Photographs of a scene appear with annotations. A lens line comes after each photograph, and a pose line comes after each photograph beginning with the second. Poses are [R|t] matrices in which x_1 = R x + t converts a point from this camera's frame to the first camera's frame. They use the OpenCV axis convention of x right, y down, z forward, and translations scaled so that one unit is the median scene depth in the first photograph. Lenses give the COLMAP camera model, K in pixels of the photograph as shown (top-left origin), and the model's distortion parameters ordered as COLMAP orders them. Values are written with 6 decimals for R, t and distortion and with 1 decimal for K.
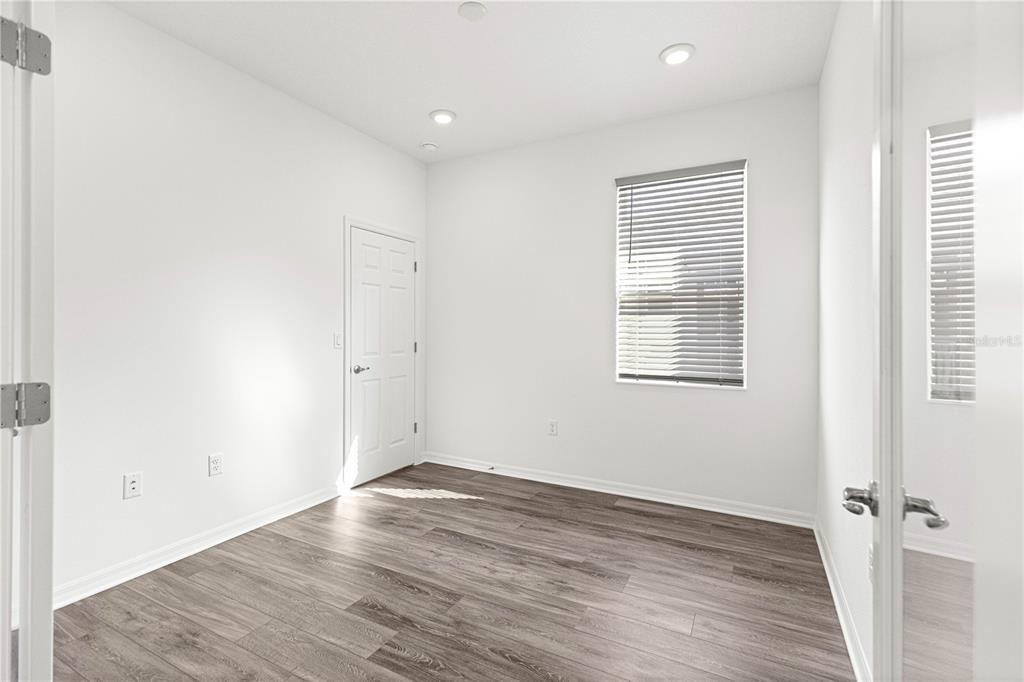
lens RADIAL K [[462.8, 0, 512.9], [0, 462.8, 333.7], [0, 0, 1]] dist [0.011701, -0.002400]
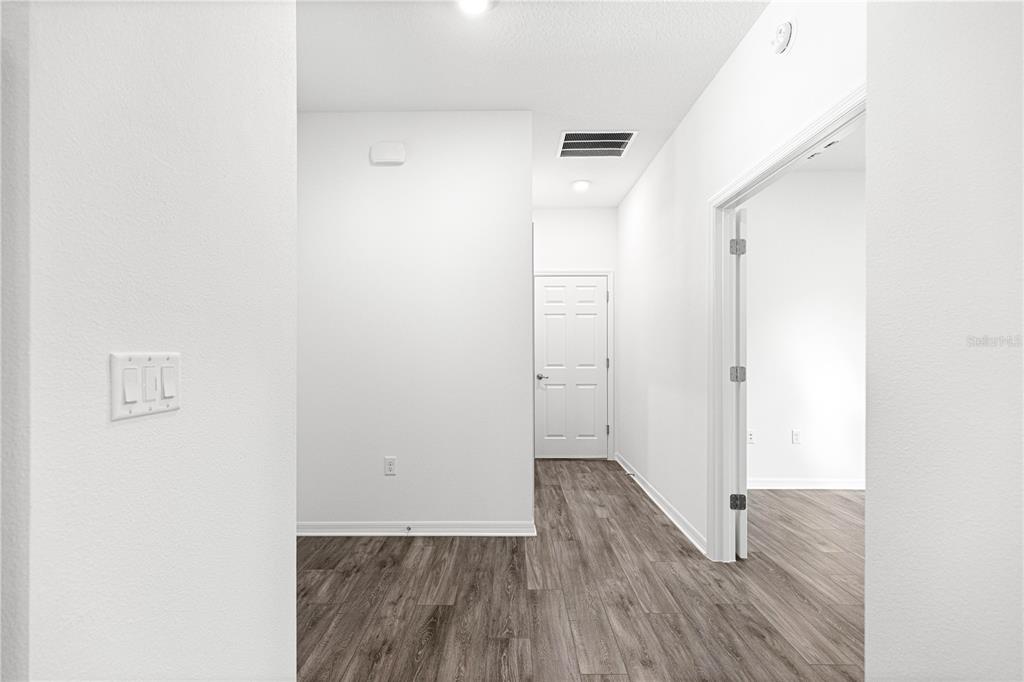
lens RADIAL K [[462.8, 0, 504.9], [0, 462.8, 349.7], [0, 0, 1]] dist [0.011701, -0.002400]
pose [[0.452516, -0.005255, -0.891741, 0.329137], [-0.004548, 0.999956, -0.008200, 0.013948], [0.891745, 0.007766, 0.452472, -0.619865]]
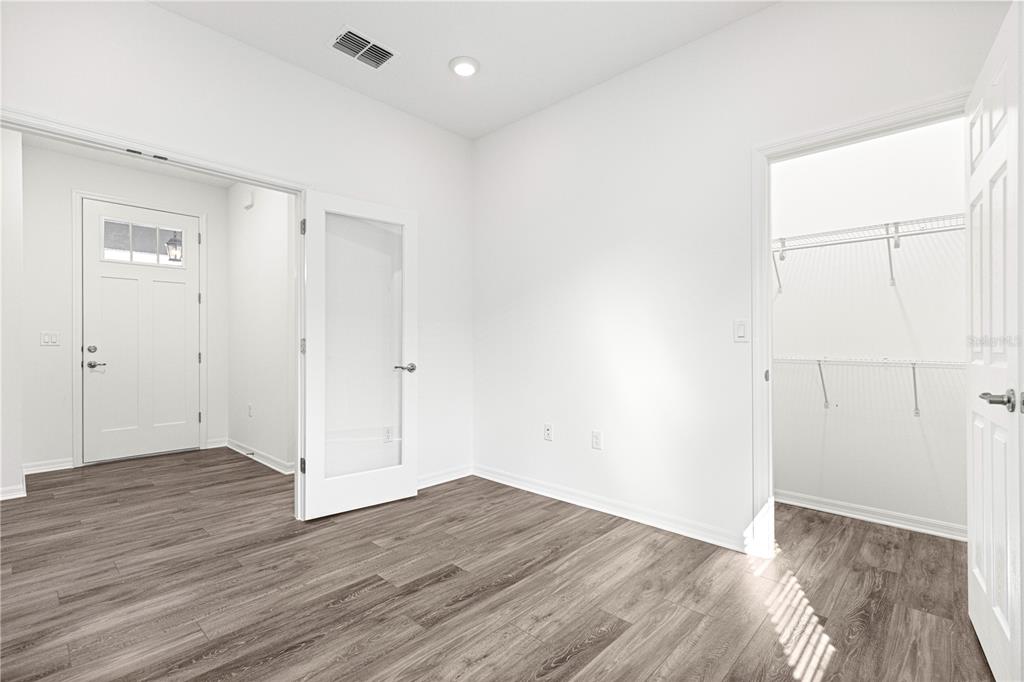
lens RADIAL K [[462.8, 0, 501.4], [0, 462.8, 340.9], [0, 0, 1]] dist [0.011701, -0.002400]
pose [[-0.281975, -0.011351, -0.959355, 0.596808], [-0.004564, 0.999935, -0.010490, 0.056566], [0.959411, 0.001421, -0.282008, 1.241273]]
